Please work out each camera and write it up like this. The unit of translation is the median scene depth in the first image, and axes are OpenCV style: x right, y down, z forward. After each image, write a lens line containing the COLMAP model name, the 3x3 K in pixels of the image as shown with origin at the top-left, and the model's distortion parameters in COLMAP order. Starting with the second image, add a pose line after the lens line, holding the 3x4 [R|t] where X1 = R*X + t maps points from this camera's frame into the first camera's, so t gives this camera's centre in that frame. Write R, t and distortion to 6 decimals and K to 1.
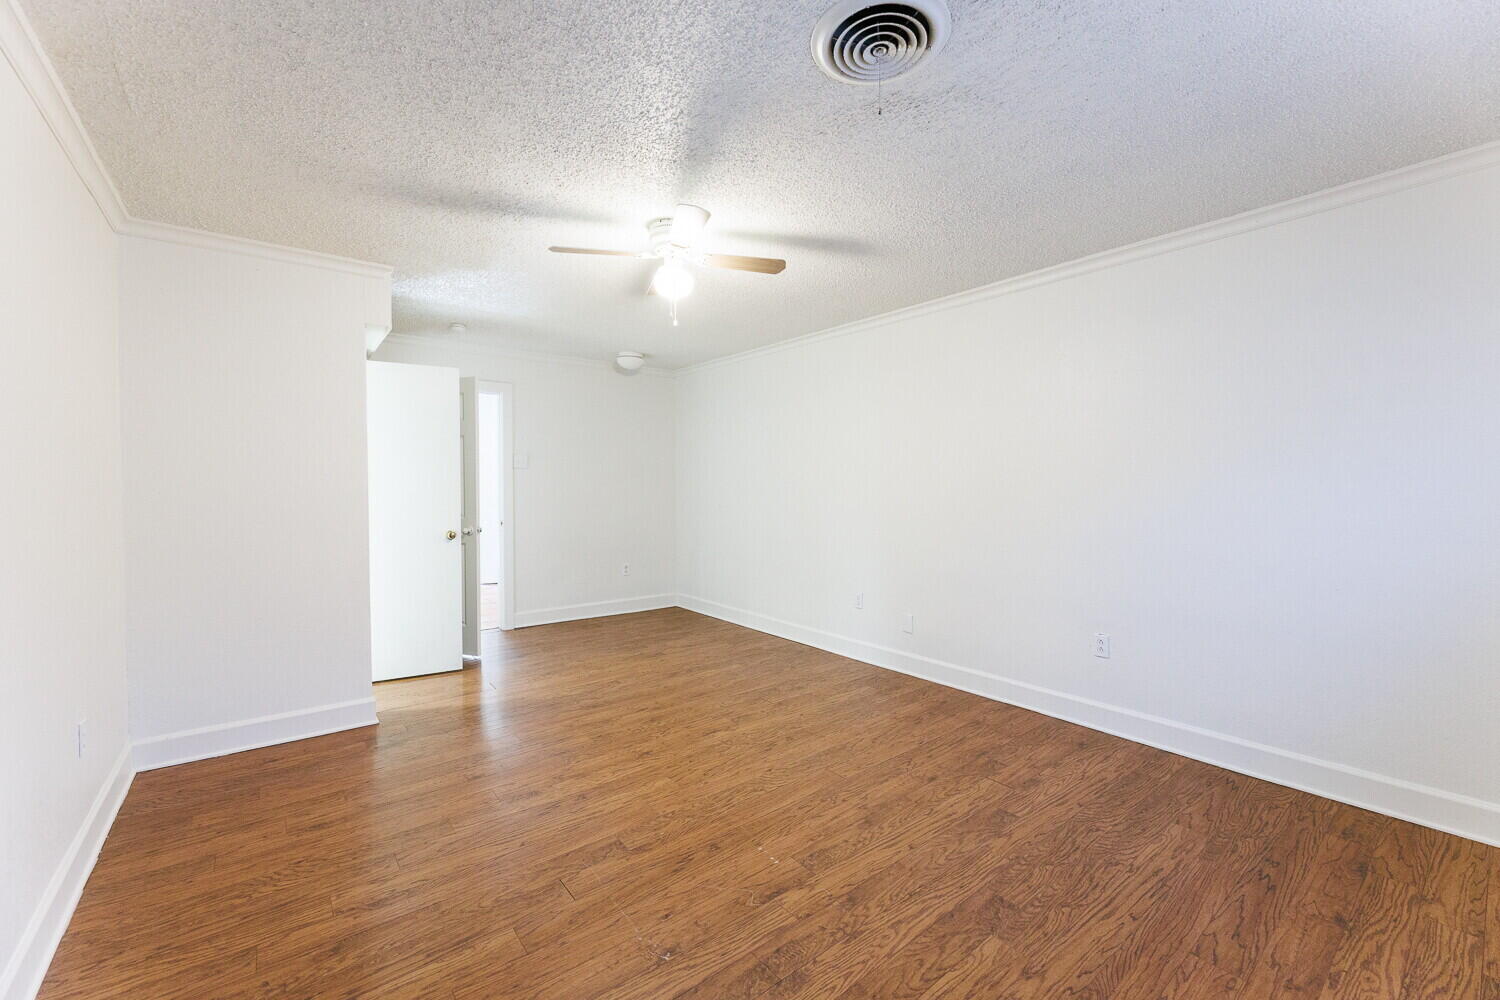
lens RADIAL K [[608.6, 0, 747.3], [0, 608.6, 493.6], [0, 0, 1]] dist [-0.003492, 0.000827]
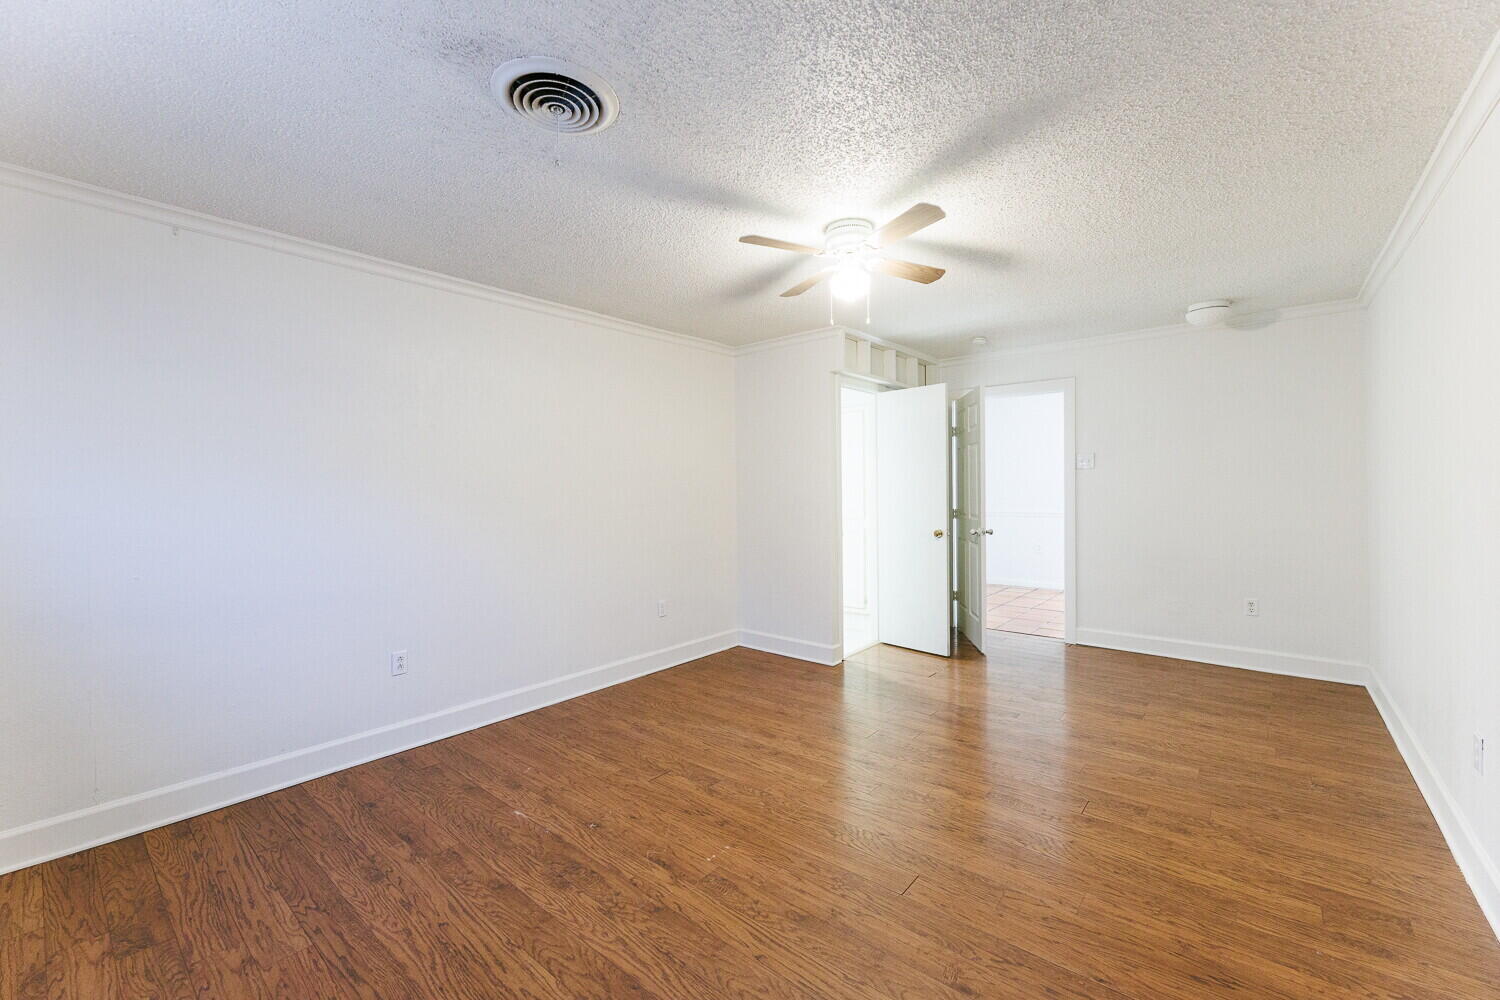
lens RADIAL K [[608.6, 0, 748.1], [0, 608.6, 496.0], [0, 0, 1]] dist [-0.003492, 0.000827]
pose [[0.200237, 0.011193, -0.979683, 0.945744], [-0.005101, 0.999933, 0.010382, -0.017964], [0.979734, 0.002919, 0.200281, 0.762916]]
